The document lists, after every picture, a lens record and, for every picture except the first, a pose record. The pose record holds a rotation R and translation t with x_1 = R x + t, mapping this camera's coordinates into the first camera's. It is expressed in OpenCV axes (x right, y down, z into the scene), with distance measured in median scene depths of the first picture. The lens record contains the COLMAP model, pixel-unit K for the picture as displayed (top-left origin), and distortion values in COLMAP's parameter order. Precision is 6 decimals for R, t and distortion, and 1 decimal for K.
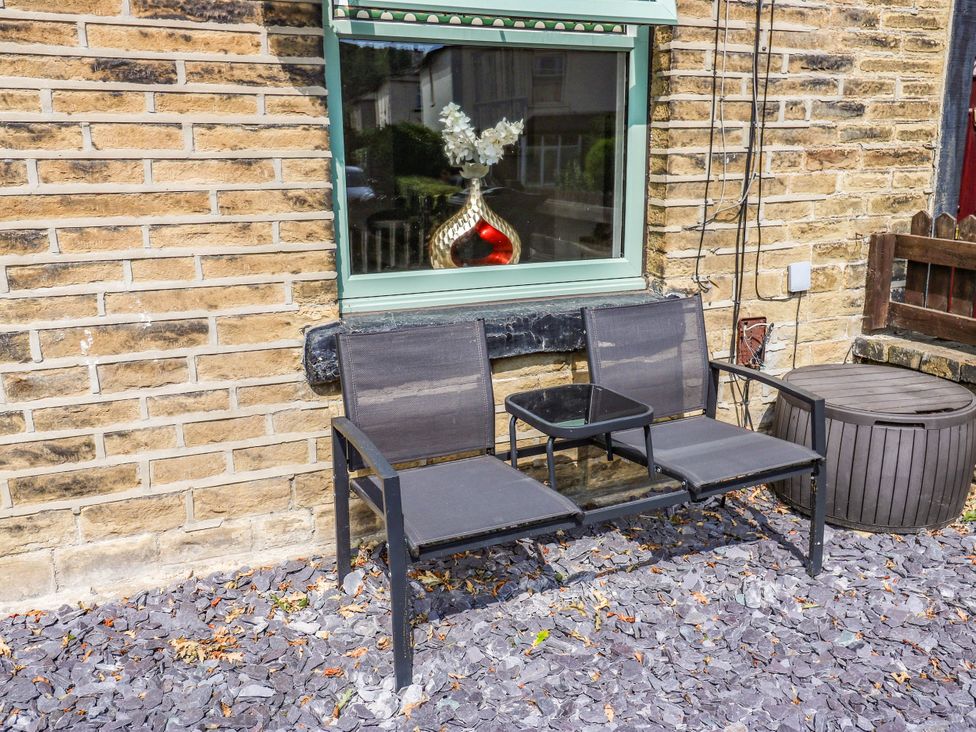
lens RADIAL K [[974.9, 0, 492.4], [0, 974.9, 338.0], [0, 0, 1]] dist [0.022238, 0.001234]
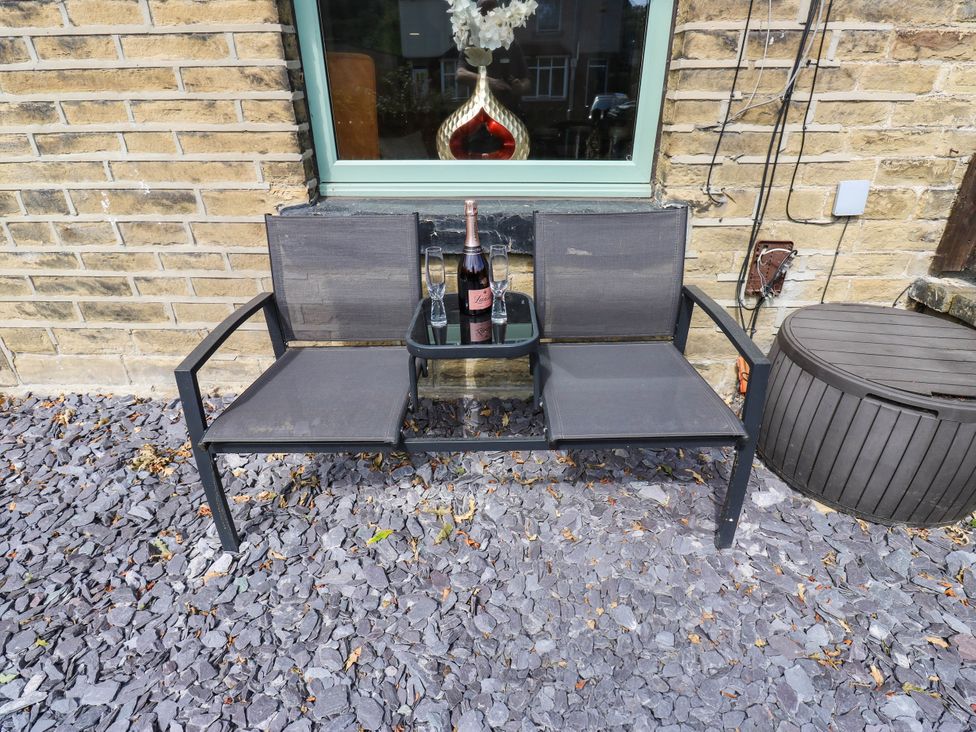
lens RADIAL K [[537.8, 0, 491.9], [0, 537.8, 360.5], [0, 0, 1]] dist [0.001071, -0.014398]
pose [[0.897832, 0.202401, -0.391064, 0.280107], [-0.092486, 0.954969, 0.281923, -0.034836], [0.430516, -0.216952, 0.876121, 0.488919]]
